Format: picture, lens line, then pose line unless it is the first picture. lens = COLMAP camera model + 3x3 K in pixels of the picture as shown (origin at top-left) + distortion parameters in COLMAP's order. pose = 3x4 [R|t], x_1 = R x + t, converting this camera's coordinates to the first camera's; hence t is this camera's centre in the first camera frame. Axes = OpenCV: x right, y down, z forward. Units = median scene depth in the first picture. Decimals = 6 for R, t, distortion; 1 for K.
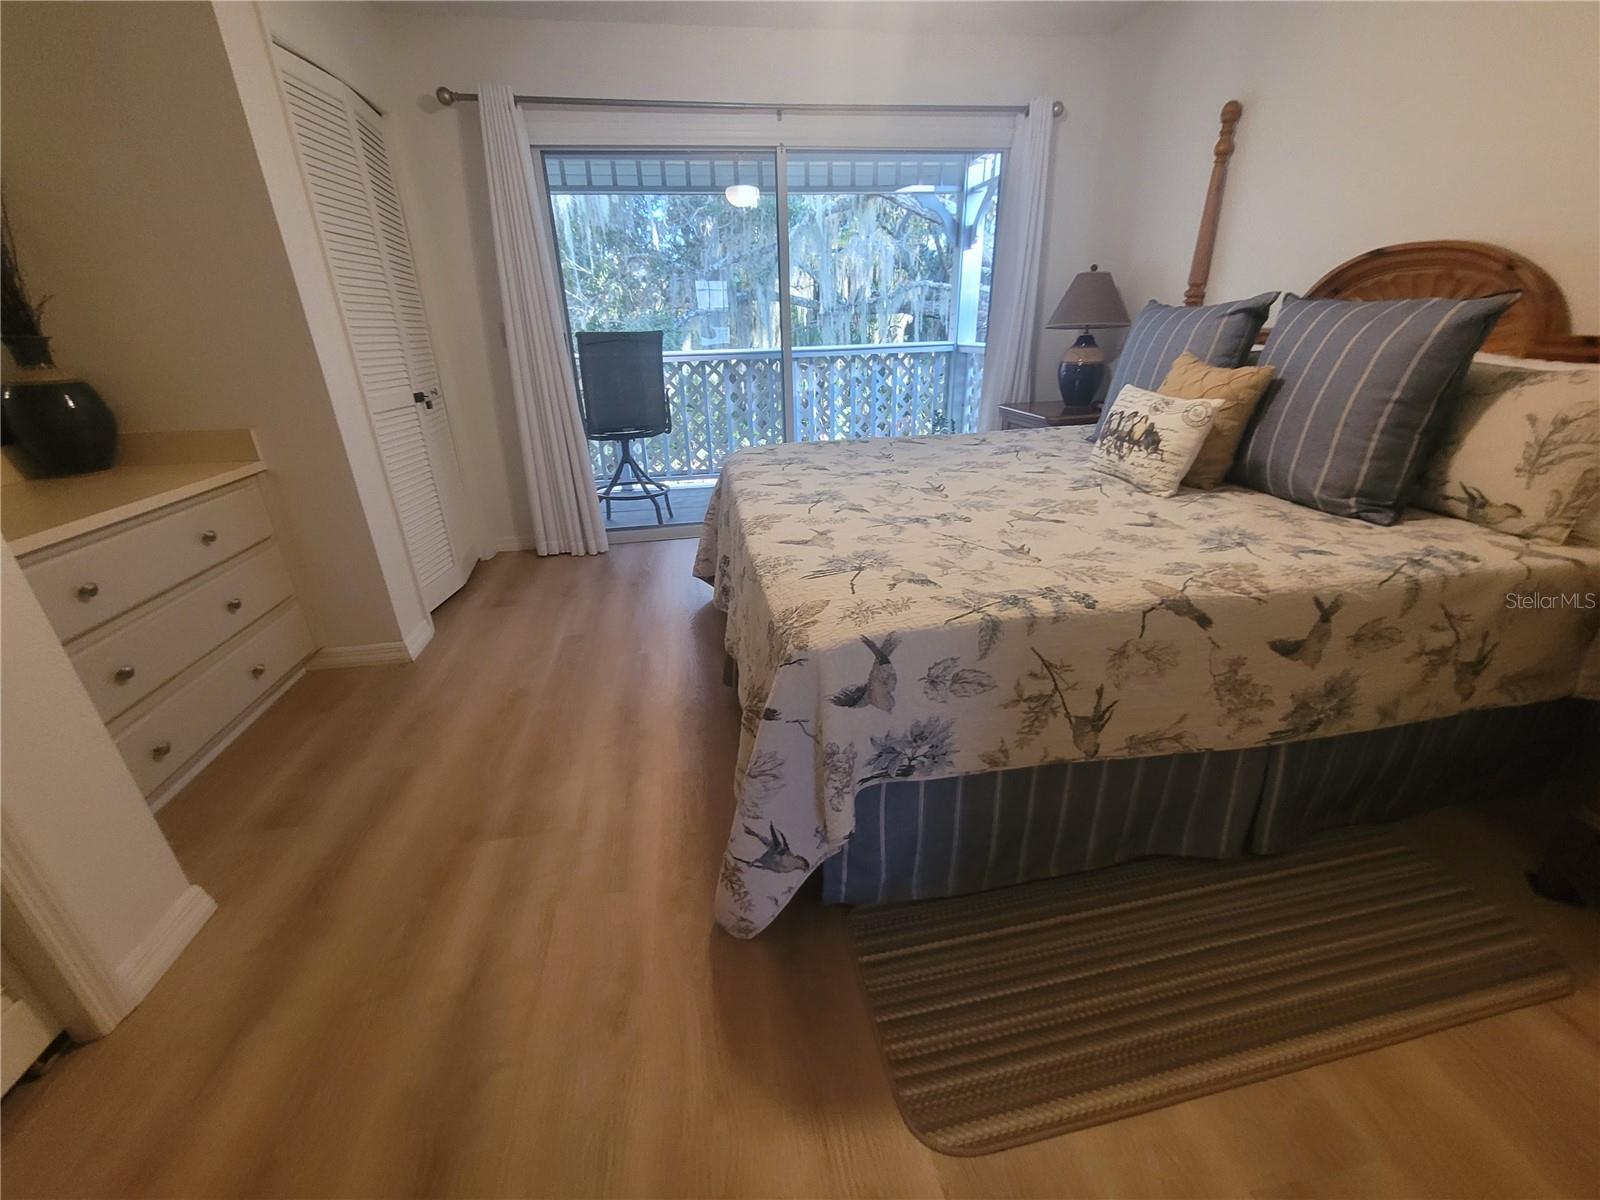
lens RADIAL K [[650.6, 0, 798.7], [0, 650.6, 604.1], [0, 0, 1]] dist [-0.003104, -0.000201]
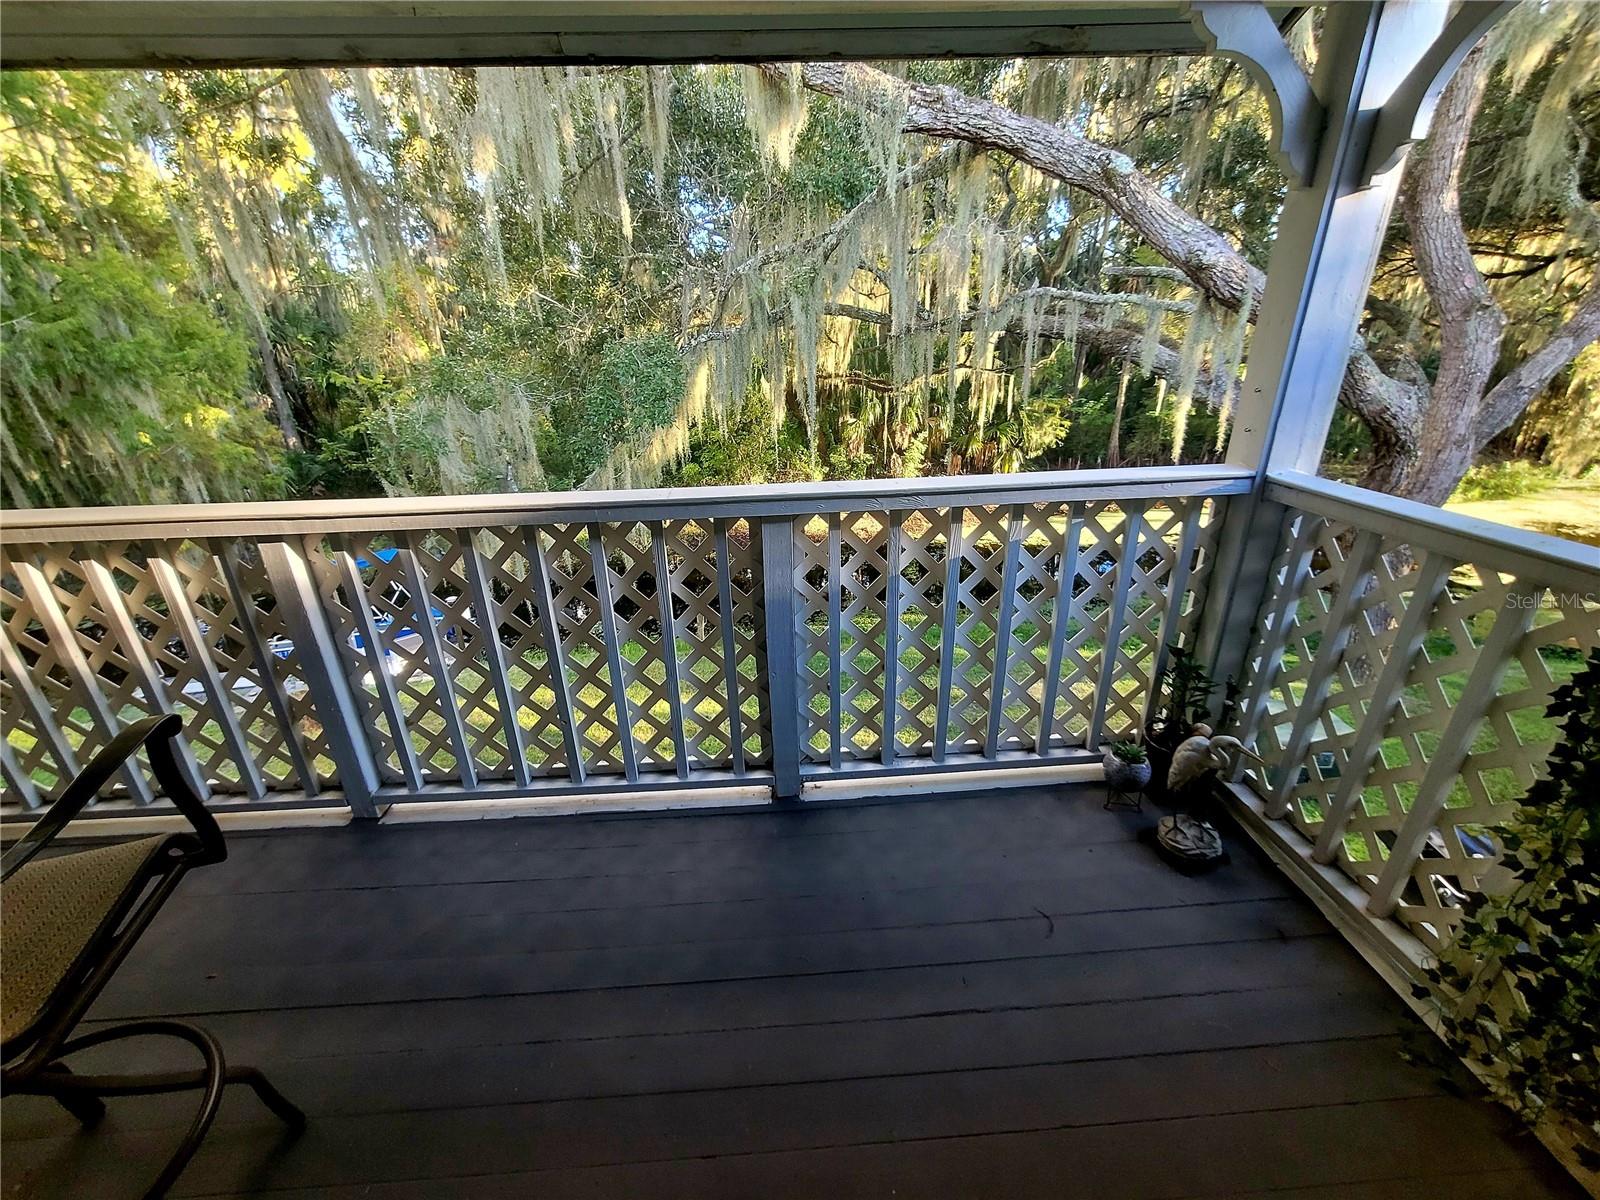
lens RADIAL K [[642.8, 0, 800.0], [0, 642.8, 600.0], [0, 0, 1]] dist [-0.039738, -0.000096]
pose [[0.993746, 0.043933, -0.102654, 0.034522], [-0.044480, 0.999006, -0.003044, -0.292897], [0.102418, 0.007591, 0.994713, 0.587654]]
